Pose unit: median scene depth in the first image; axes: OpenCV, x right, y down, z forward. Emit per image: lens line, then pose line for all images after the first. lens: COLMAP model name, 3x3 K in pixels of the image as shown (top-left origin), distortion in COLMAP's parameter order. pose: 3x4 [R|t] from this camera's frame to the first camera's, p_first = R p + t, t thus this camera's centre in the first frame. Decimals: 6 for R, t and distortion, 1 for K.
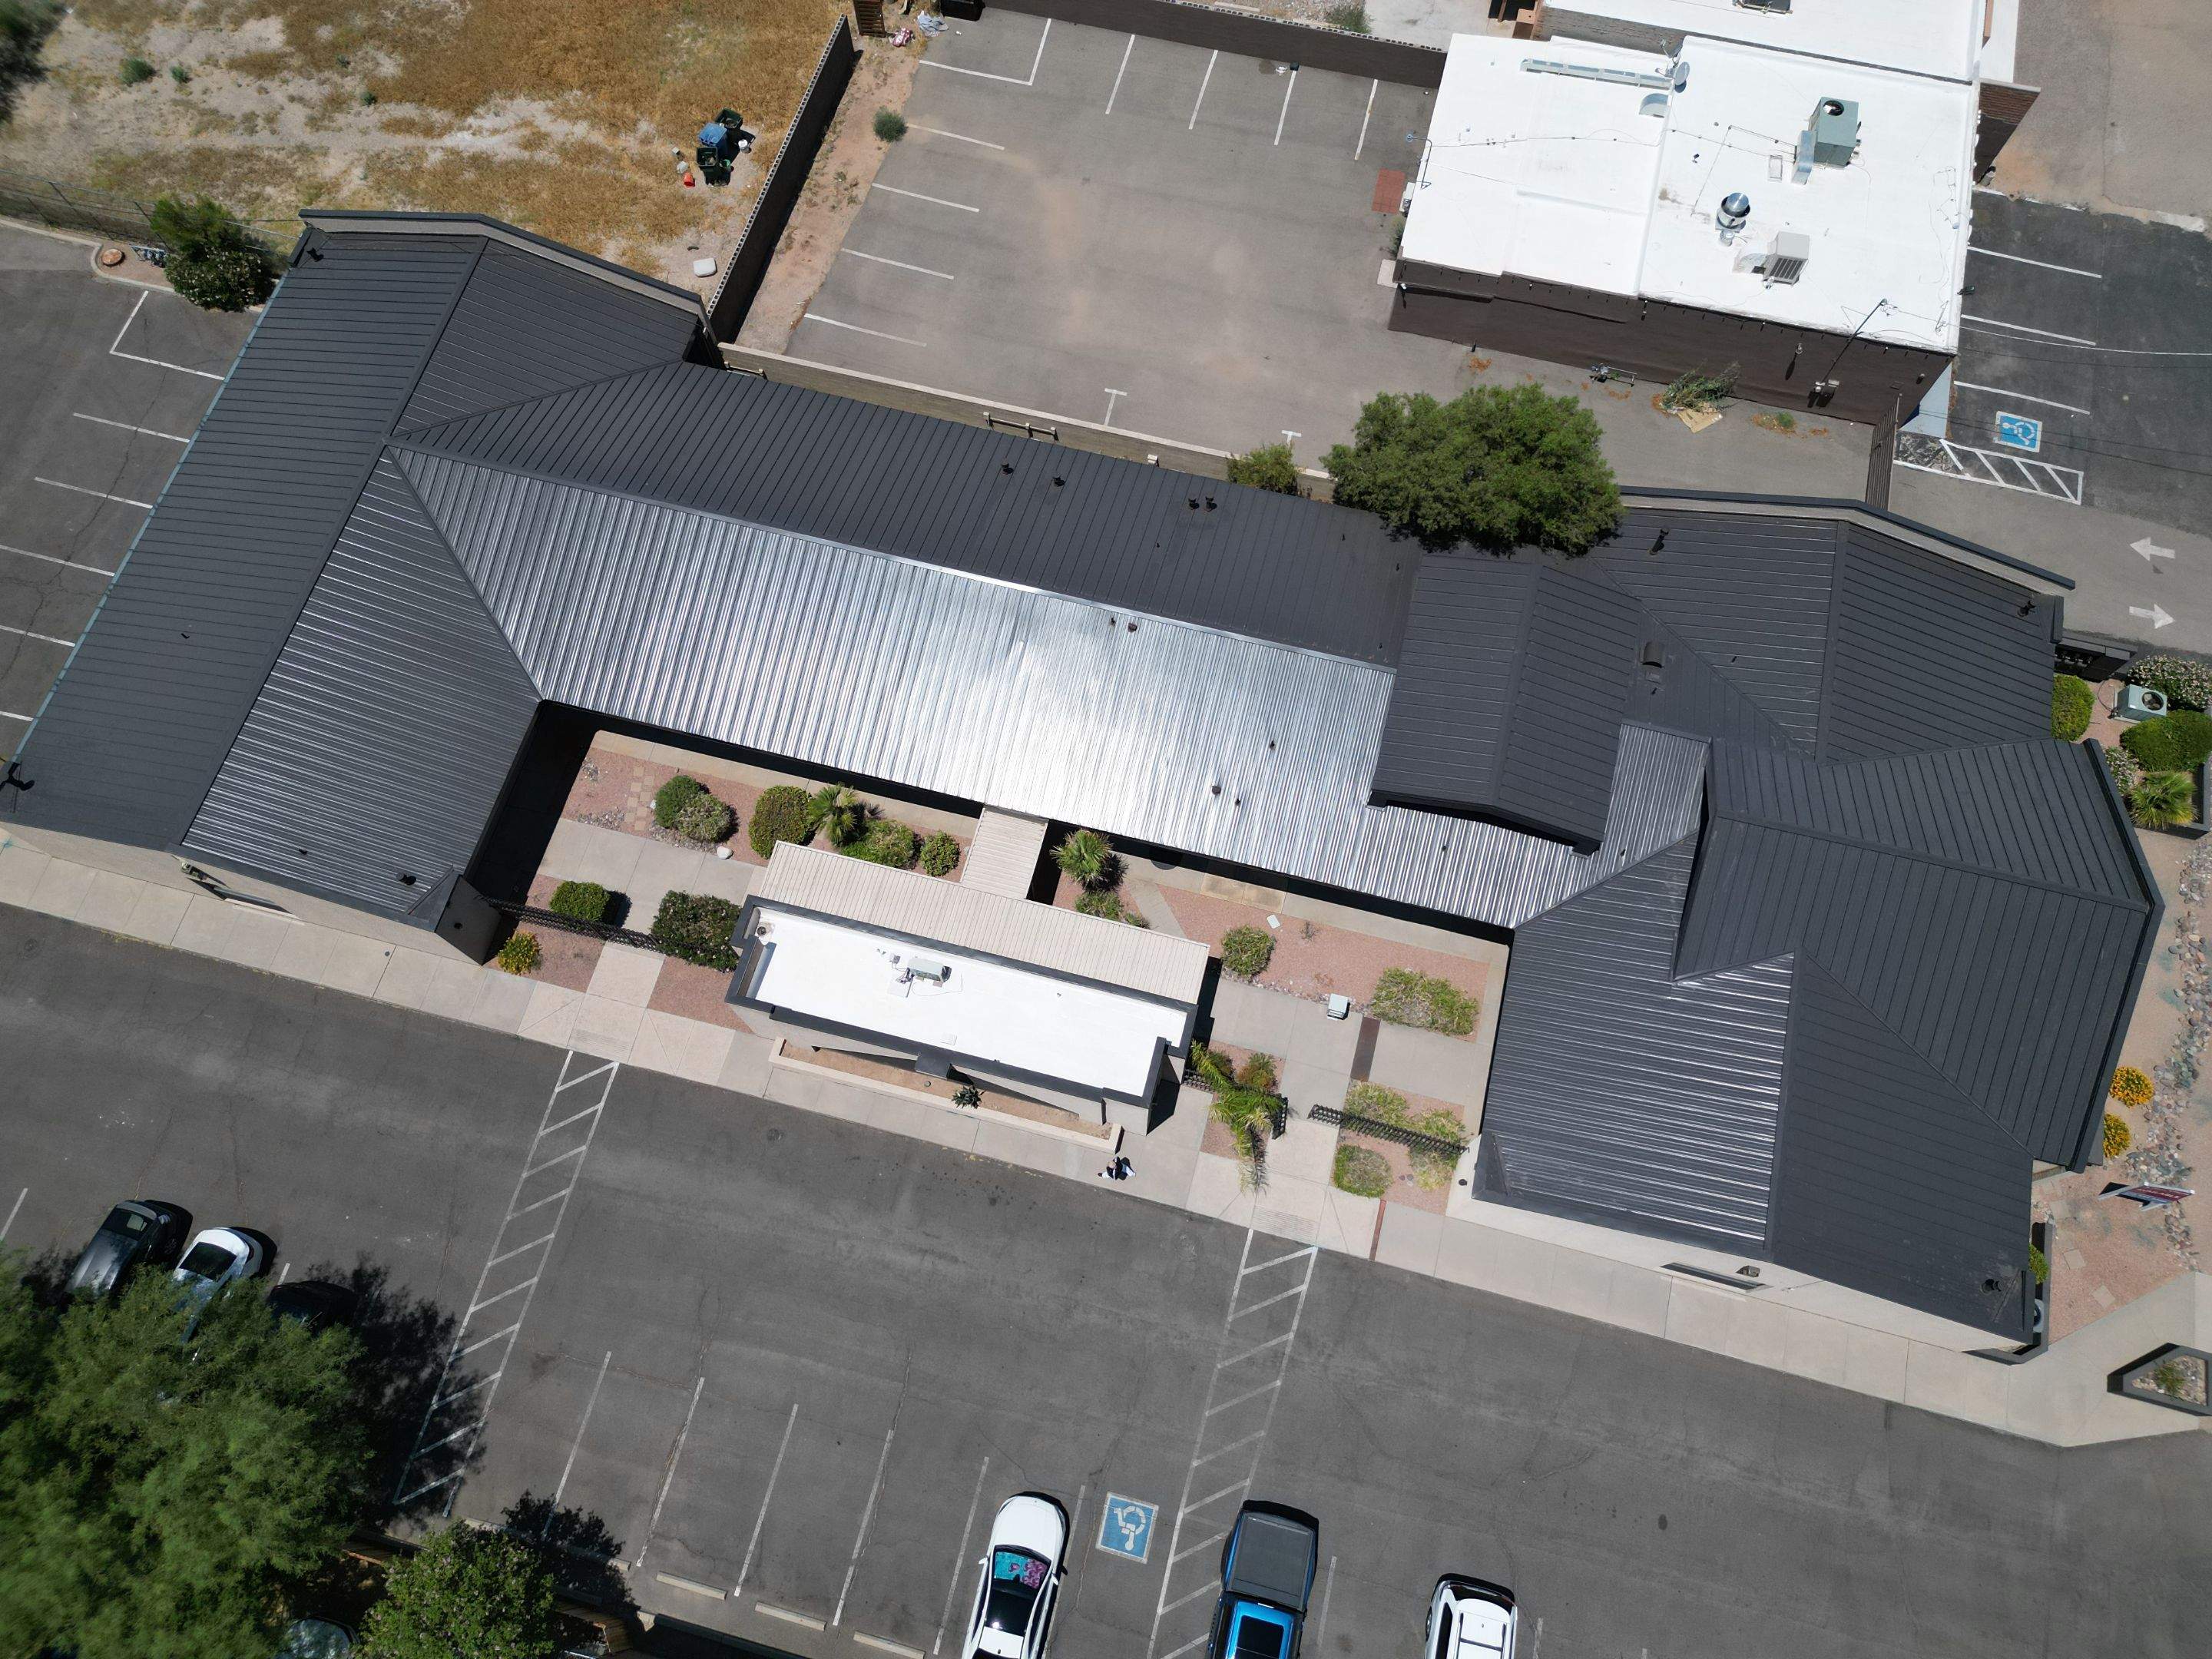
lens RADIAL K [[1553.4, 0, 1092.1], [0, 1553.4, 824.4], [0, 0, 1]] dist [0.046723, -0.033406]
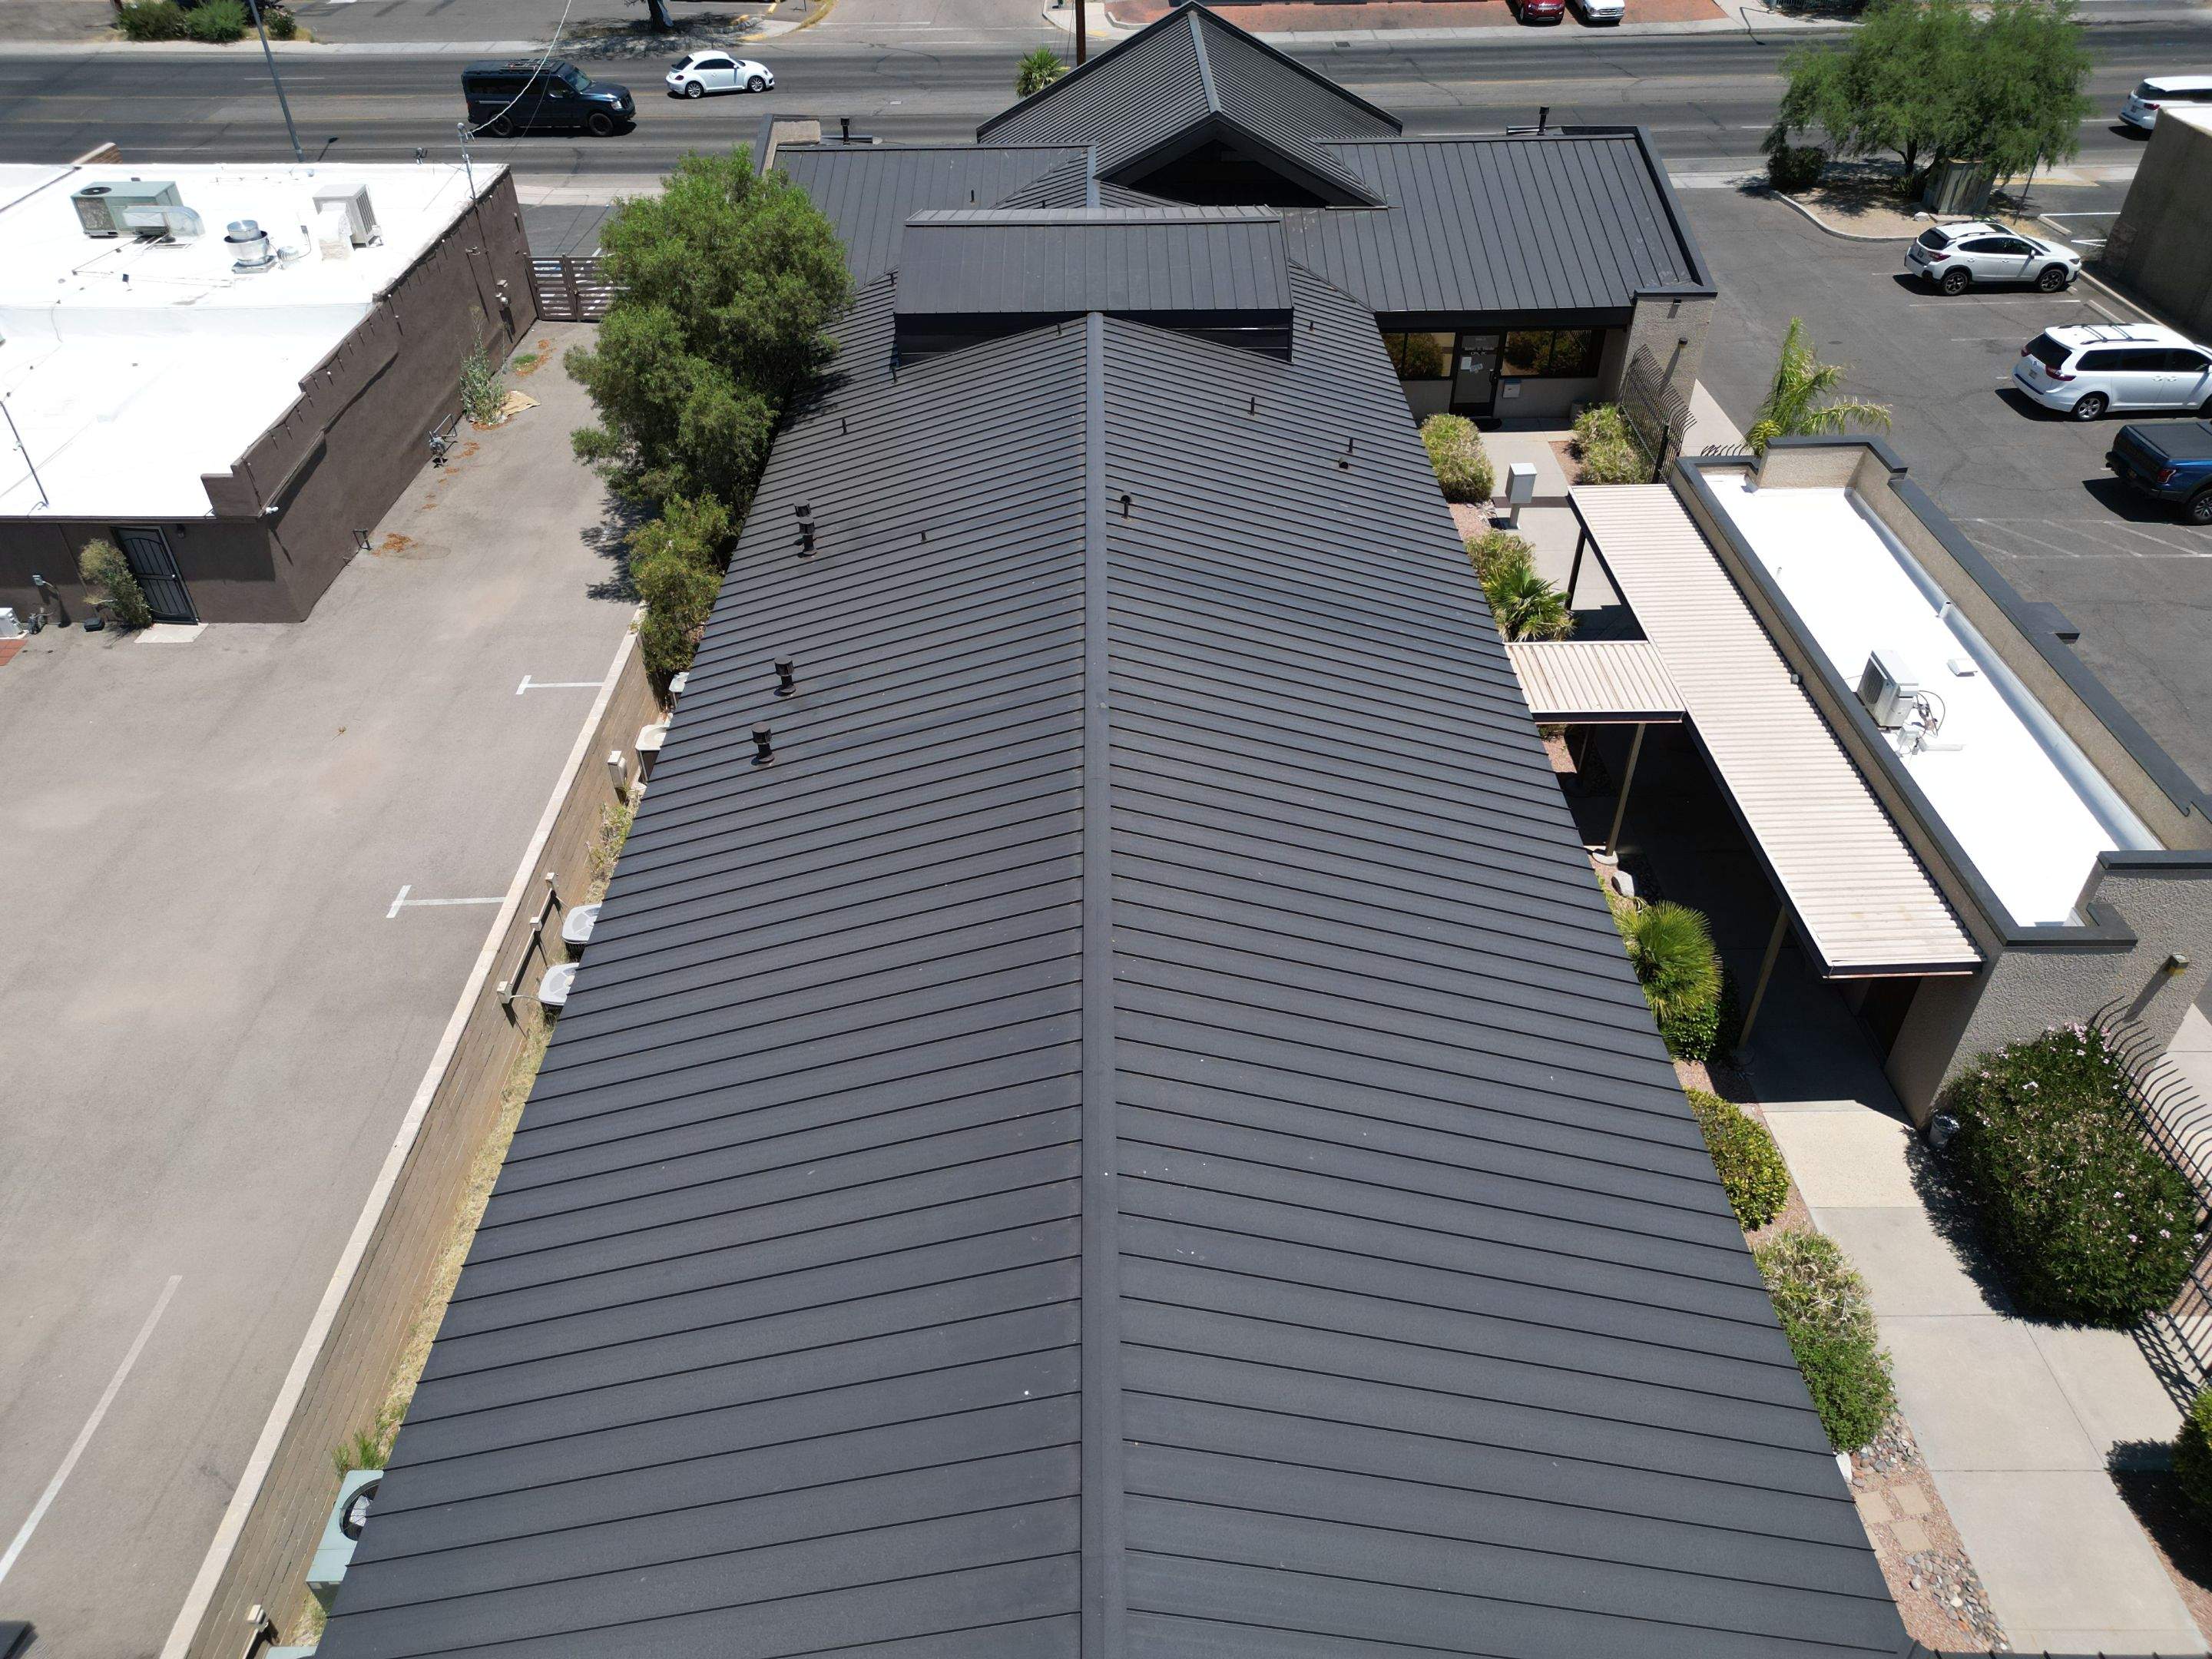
lens RADIAL K [[1553.4, 0, 1103.3], [0, 1553.4, 818.7], [0, 0, 1]] dist [0.046723, -0.033406]
pose [[-0.260503, -0.583109, 0.769494, -0.435578], [0.902819, 0.135312, 0.408176, -0.328419], [-0.342133, 0.801046, 0.491193, 0.801132]]
